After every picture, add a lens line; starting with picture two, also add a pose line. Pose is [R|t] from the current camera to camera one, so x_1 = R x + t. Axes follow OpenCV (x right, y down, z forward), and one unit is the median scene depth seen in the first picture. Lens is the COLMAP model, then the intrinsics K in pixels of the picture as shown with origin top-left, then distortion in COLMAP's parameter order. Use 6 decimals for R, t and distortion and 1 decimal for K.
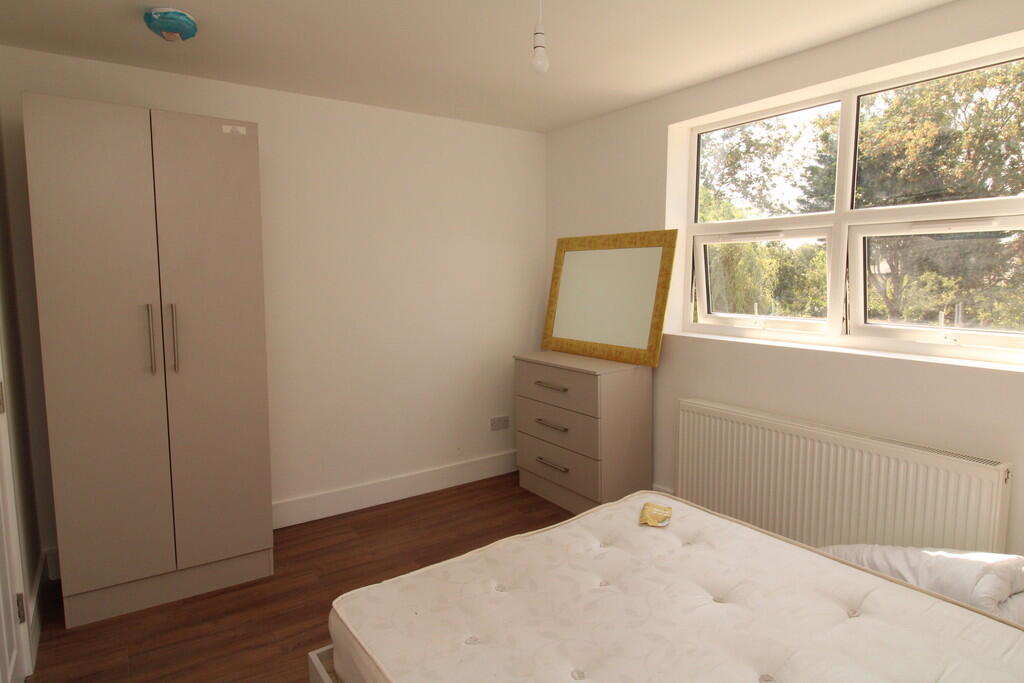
lens RADIAL K [[578.4, 0, 519.2], [0, 578.4, 336.5], [0, 0, 1]] dist [0.001160, 0.000252]
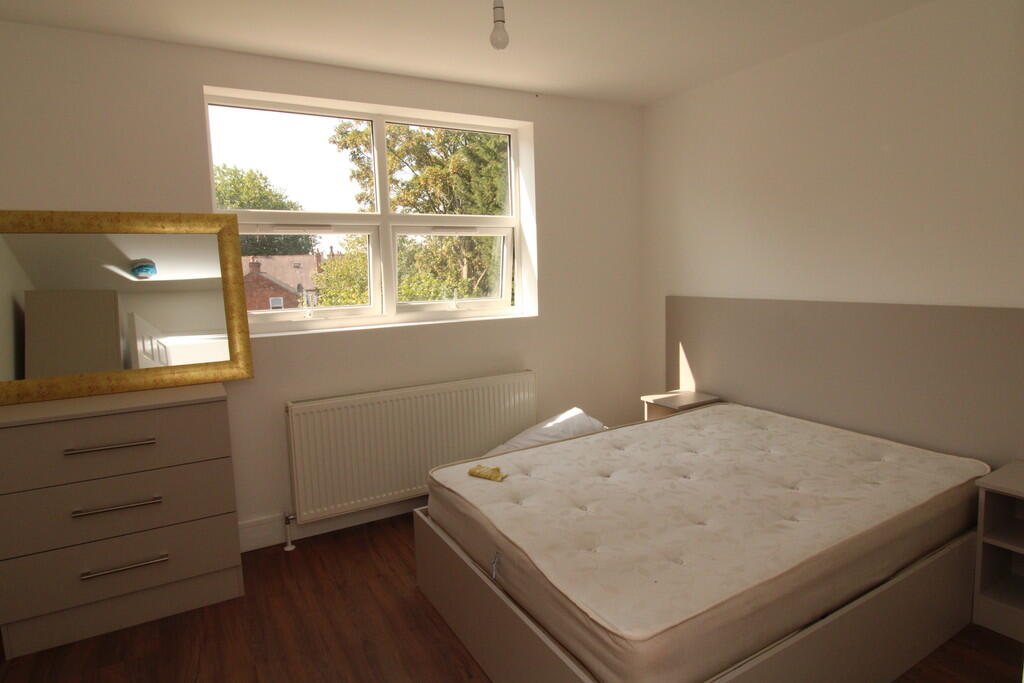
lens RADIAL K [[578.4, 0, 519.2], [0, 578.4, 336.5], [0, 0, 1]] dist [0.001160, 0.000252]
pose [[0.085881, -0.116522, 0.989468, -0.766577], [0.134339, 0.985422, 0.104385, -0.056279], [-0.987207, 0.123960, 0.100283, 0.720635]]
